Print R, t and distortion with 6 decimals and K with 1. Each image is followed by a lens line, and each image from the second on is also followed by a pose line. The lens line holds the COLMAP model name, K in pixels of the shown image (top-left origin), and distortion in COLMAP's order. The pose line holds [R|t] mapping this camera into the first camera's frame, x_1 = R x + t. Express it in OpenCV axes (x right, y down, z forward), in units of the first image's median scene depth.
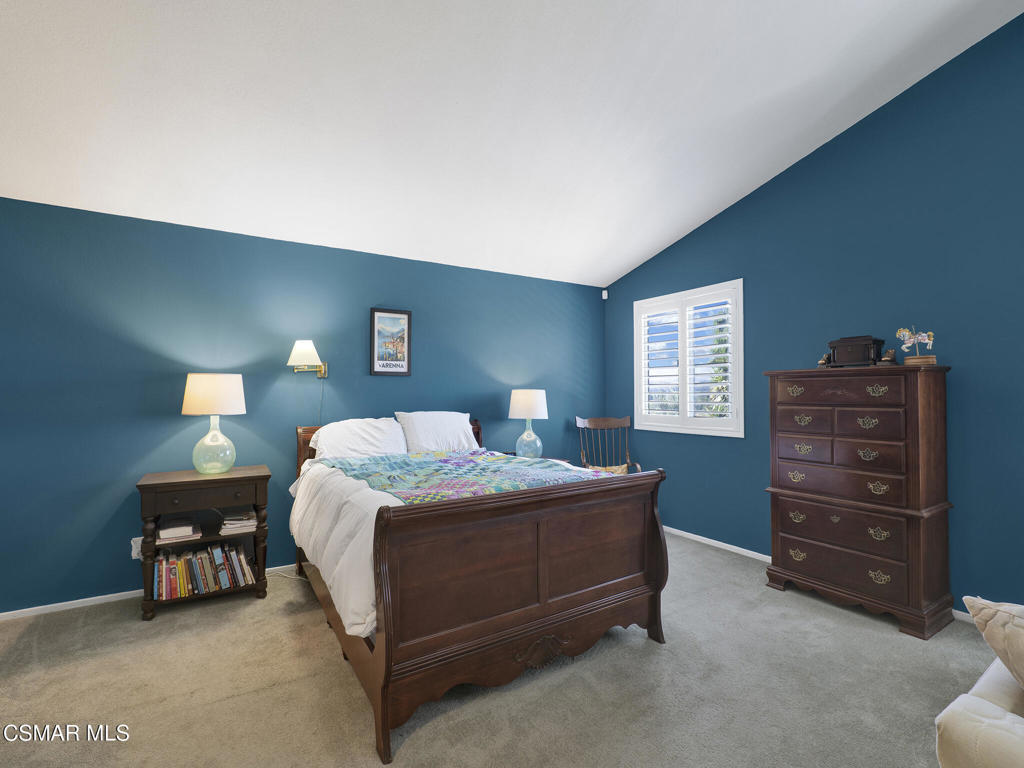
lens RADIAL K [[476.0, 0, 505.1], [0, 476.0, 391.0], [0, 0, 1]] dist [-0.003892, -0.000231]
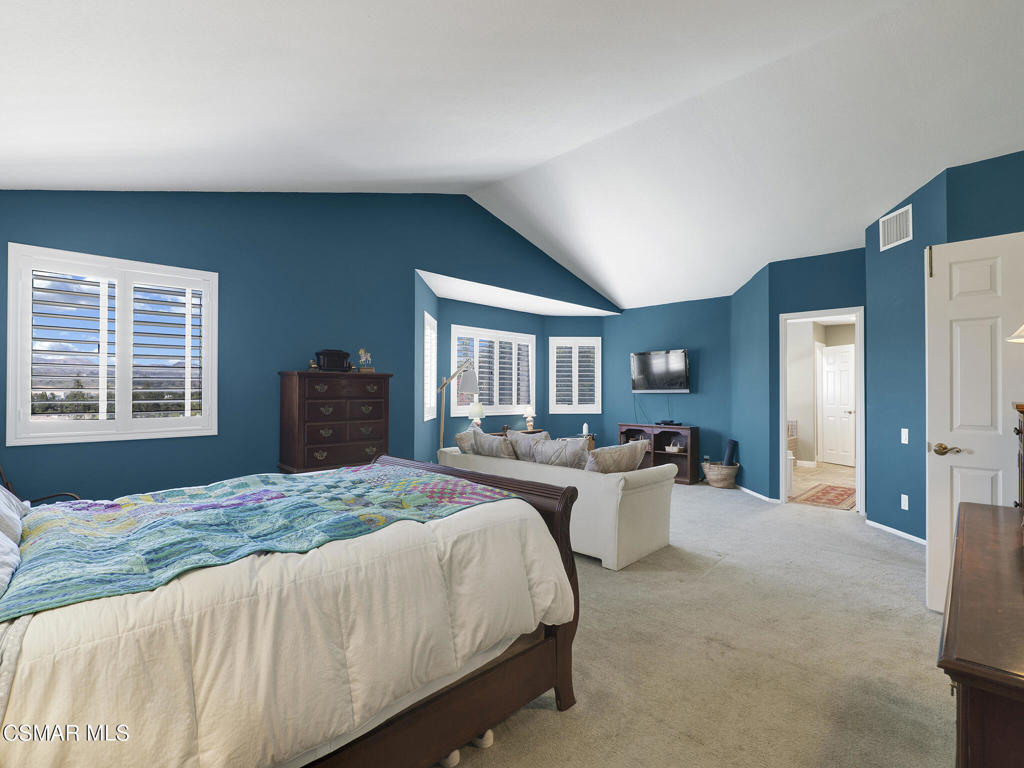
lens RADIAL K [[476.0, 0, 505.7], [0, 476.0, 383.9], [0, 0, 1]] dist [-0.003892, -0.000231]
pose [[-0.209409, 0.009889, 0.977778, -0.823324], [-0.010704, 0.999866, -0.012405, -0.001241], [-0.977769, -0.013064, -0.209276, 0.864103]]
